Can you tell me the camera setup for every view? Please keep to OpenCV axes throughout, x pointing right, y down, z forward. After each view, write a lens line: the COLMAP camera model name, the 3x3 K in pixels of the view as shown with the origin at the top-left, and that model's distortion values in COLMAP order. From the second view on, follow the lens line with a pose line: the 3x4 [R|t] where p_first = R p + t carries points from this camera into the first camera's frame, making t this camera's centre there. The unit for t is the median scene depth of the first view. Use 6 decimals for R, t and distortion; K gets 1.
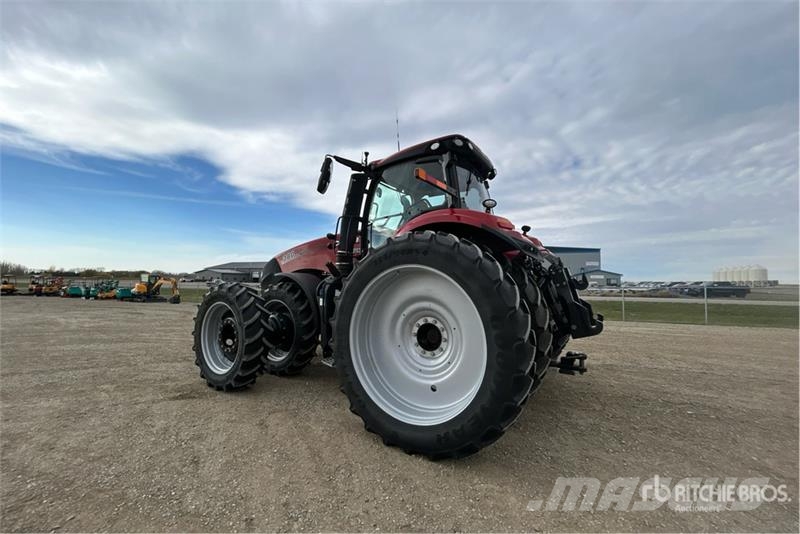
lens RADIAL K [[332.3, 0, 396.8], [0, 332.3, 263.6], [0, 0, 1]] dist [0.000163, -0.000048]
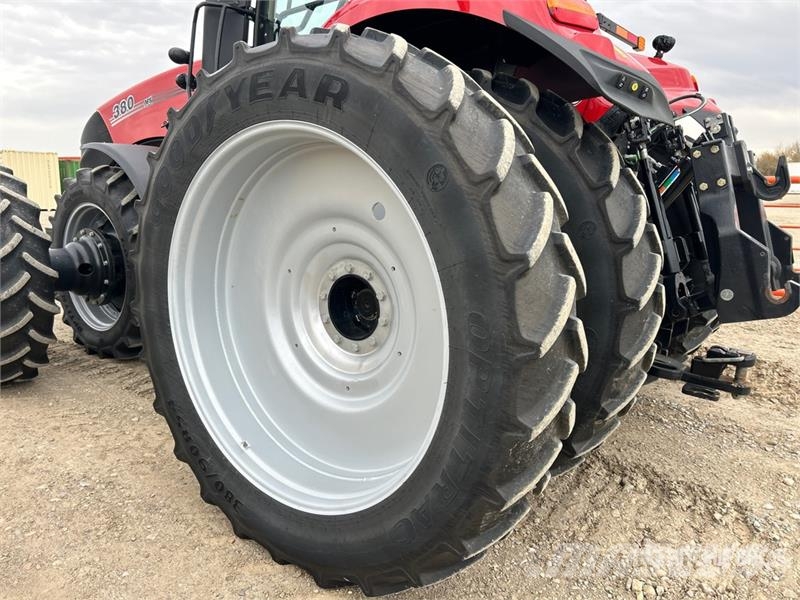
lens RADIAL K [[598.4, 0, 399.9], [0, 598.4, 293.0], [0, 0, 1]] dist [0.013980, 0.001365]
pose [[0.996391, 0.036052, -0.076849, 0.179279], [-0.015467, 0.967278, 0.253248, 0.010336], [0.083464, -0.251146, 0.964344, 0.249690]]
